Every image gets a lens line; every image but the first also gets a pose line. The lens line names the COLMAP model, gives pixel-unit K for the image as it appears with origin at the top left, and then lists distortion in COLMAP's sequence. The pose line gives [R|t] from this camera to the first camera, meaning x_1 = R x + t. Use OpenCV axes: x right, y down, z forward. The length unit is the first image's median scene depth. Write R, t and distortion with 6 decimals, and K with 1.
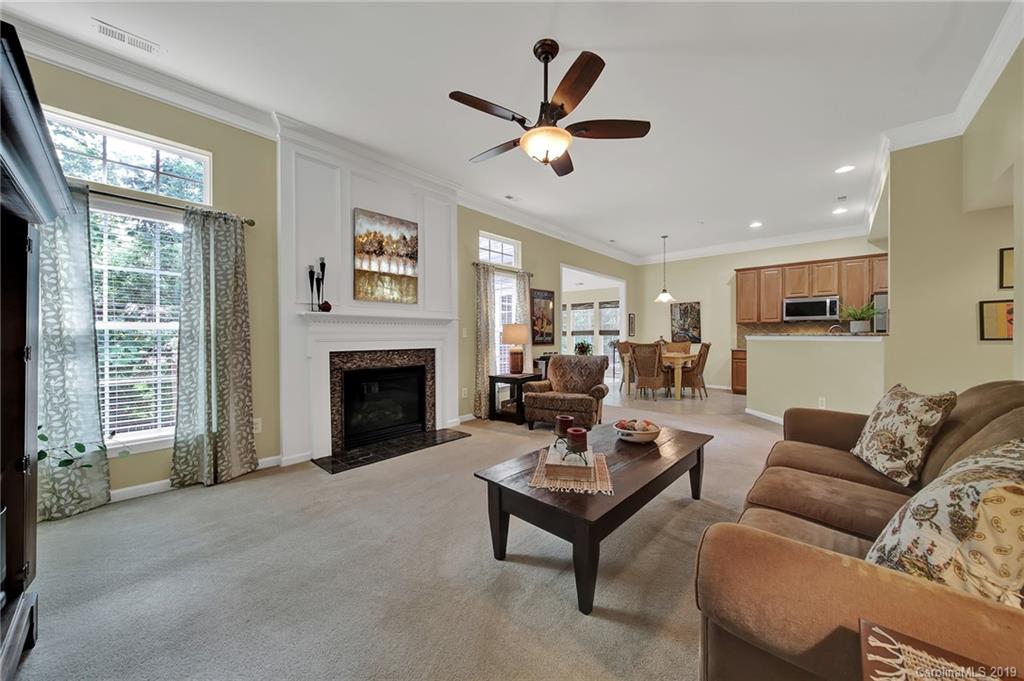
lens RADIAL K [[364.8, 0, 511.5], [0, 364.8, 338.3], [0, 0, 1]] dist [-0.001537, -0.000805]
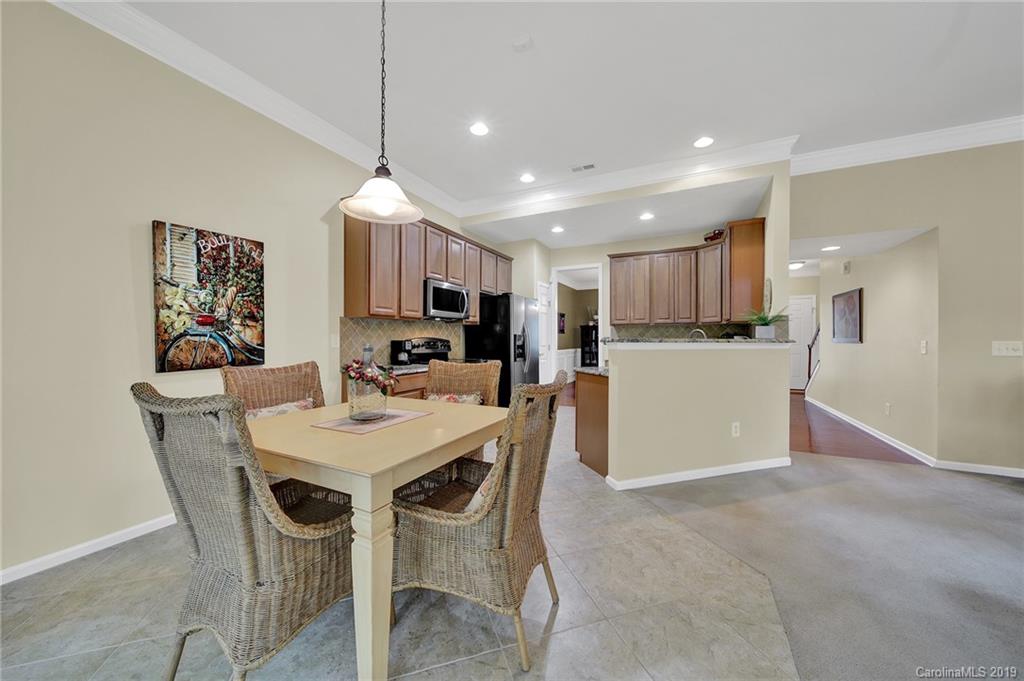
lens RADIAL K [[364.8, 0, 511.4], [0, 364.8, 338.0], [0, 0, 1]] dist [-0.001537, -0.000805]
pose [[-0.273083, 0.003696, 0.961983, 0.129822], [0.005751, 0.999981, -0.002209, -0.009427], [-0.961973, 0.004929, -0.273099, 0.908353]]
